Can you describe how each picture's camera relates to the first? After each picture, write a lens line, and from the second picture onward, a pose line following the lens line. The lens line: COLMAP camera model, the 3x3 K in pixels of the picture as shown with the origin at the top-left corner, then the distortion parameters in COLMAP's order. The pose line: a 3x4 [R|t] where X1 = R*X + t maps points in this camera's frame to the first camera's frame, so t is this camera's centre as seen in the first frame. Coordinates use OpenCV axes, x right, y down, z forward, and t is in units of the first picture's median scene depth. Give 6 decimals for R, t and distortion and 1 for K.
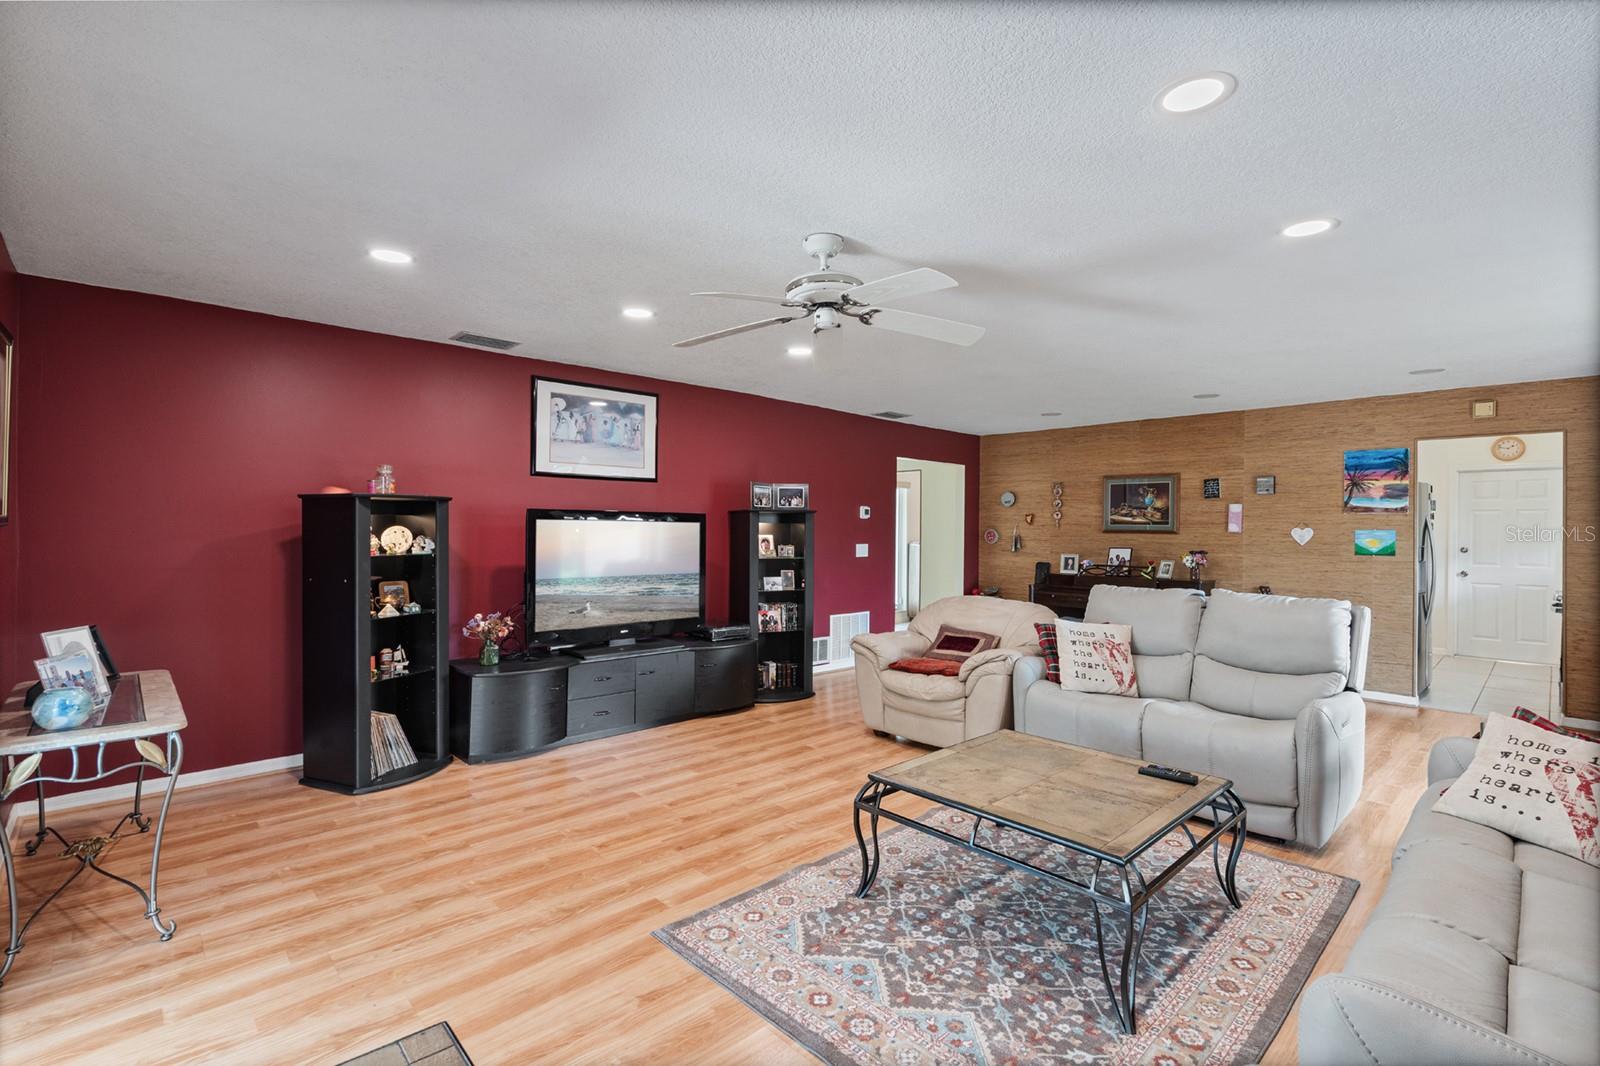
lens RADIAL K [[735.3, 0, 797.3], [0, 735.3, 532.4], [0, 0, 1]] dist [-0.000328, 0.000253]
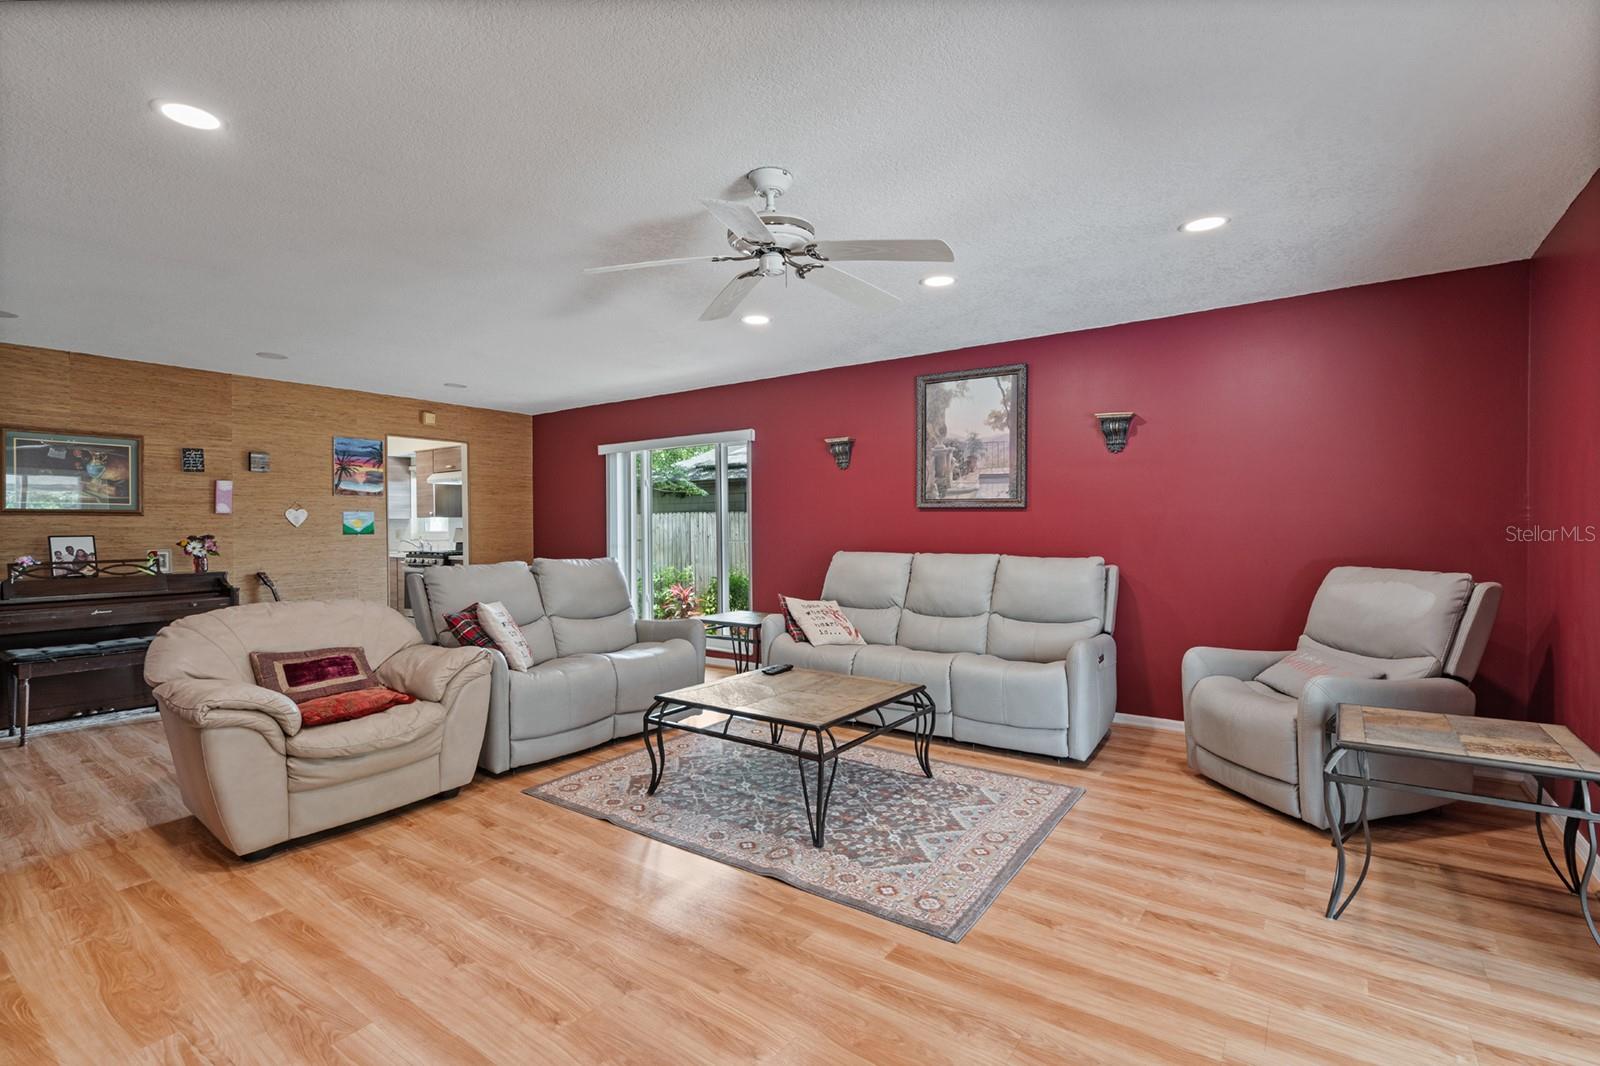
lens RADIAL K [[735.3, 0, 797.3], [0, 735.3, 532.4], [0, 0, 1]] dist [-0.000328, 0.000253]
pose [[-0.192744, -0.018292, 0.981079, -0.652786], [0.007771, 0.999766, 0.020167, 0.016949], [-0.981218, 0.011511, -0.192556, 0.859914]]
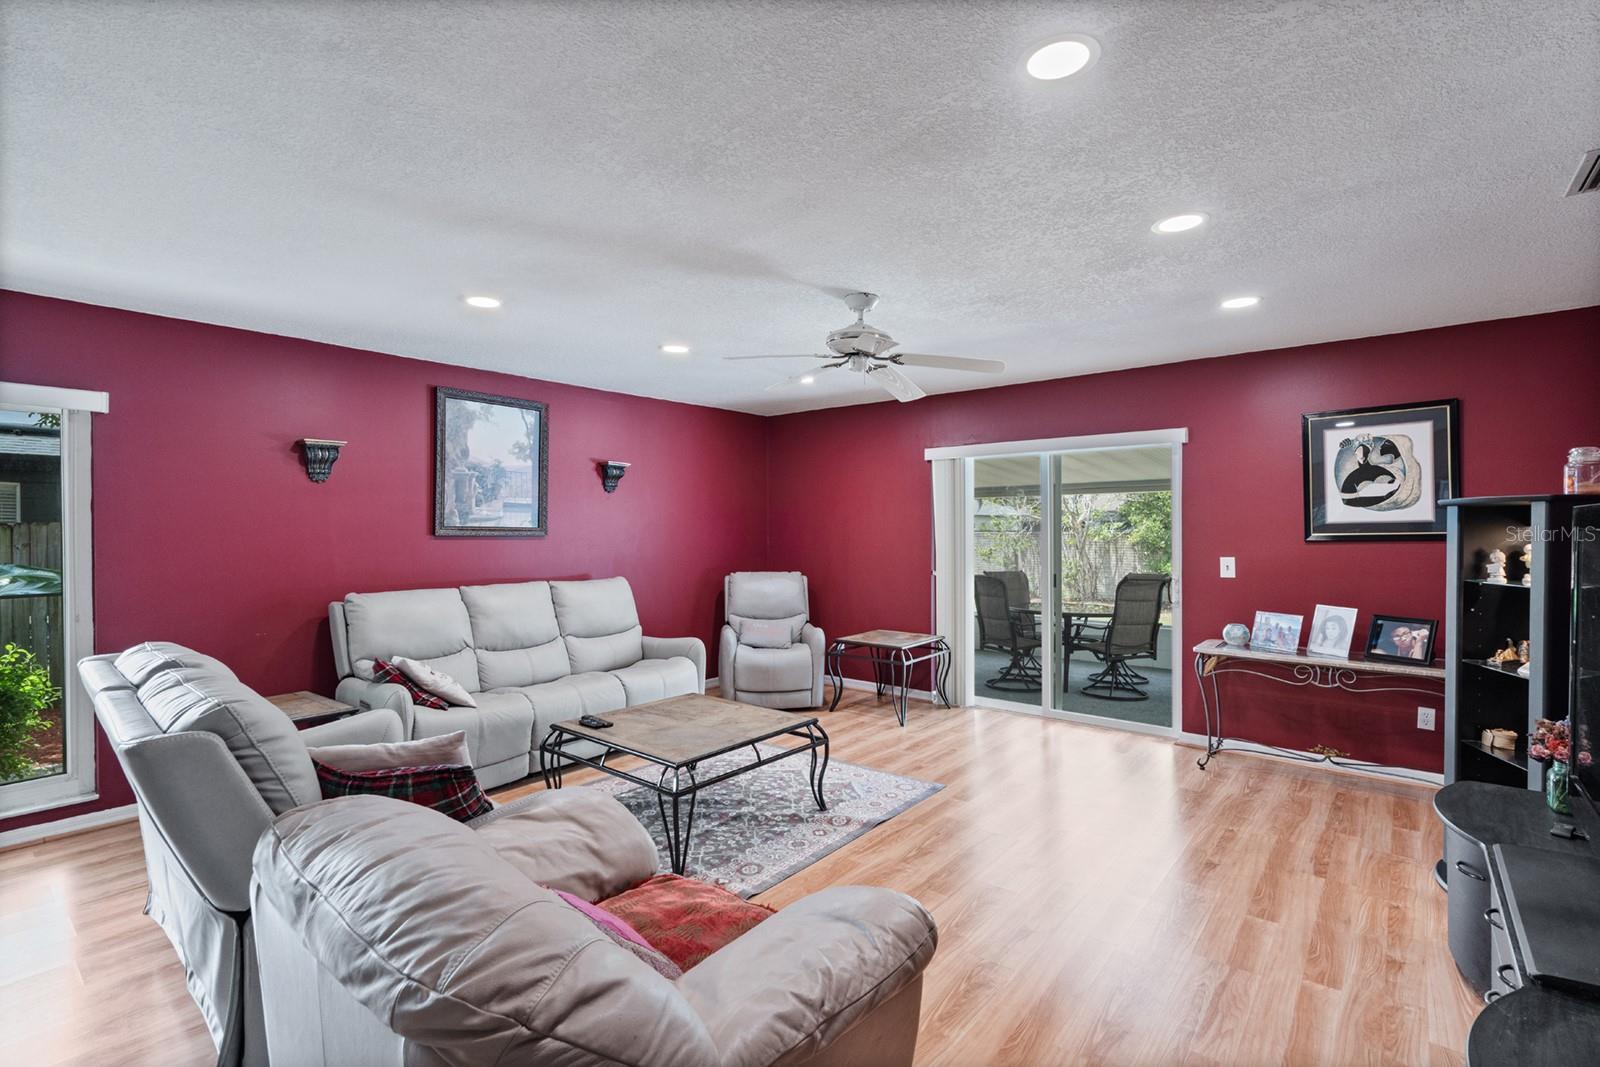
lens RADIAL K [[725.5, 0, 794.2], [0, 725.5, 533.5], [0, 0, 1]] dist [-0.000301, 0.000017]
pose [[-0.993354, -0.005536, -0.114964, 0.207386], [-0.006913, 0.999909, 0.011587, -0.021053], [0.114889, 0.012305, -0.993302, 1.621882]]
